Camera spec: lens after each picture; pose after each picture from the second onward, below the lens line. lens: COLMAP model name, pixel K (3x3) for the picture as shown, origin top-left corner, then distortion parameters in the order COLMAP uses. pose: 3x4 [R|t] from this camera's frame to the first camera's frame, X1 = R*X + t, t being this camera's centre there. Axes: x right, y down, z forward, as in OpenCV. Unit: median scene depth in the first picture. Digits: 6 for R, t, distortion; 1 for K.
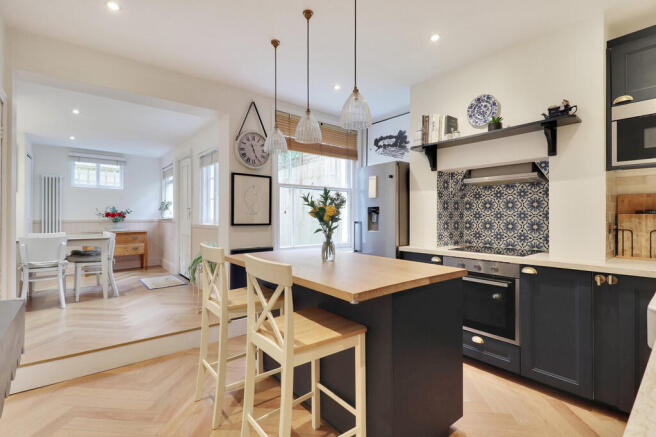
lens RADIAL K [[301.3, 0, 328.0], [0, 301.3, 218.5], [0, 0, 1]] dist [0.000918, -0.000949]
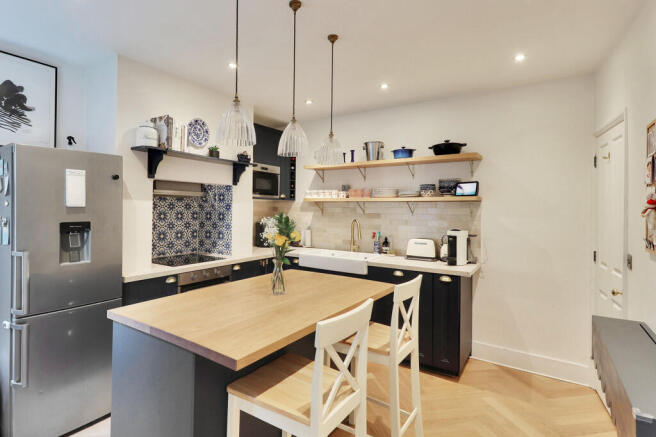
lens RADIAL K [[301.3, 0, 328.0], [0, 301.3, 218.5], [0, 0, 1]] dist [0.000918, -0.000949]
pose [[-0.266133, -0.026031, 0.963585, -0.444224], [-0.006059, 0.999661, 0.025333, -0.050635], [-0.963917, 0.000903, -0.266201, 0.550335]]
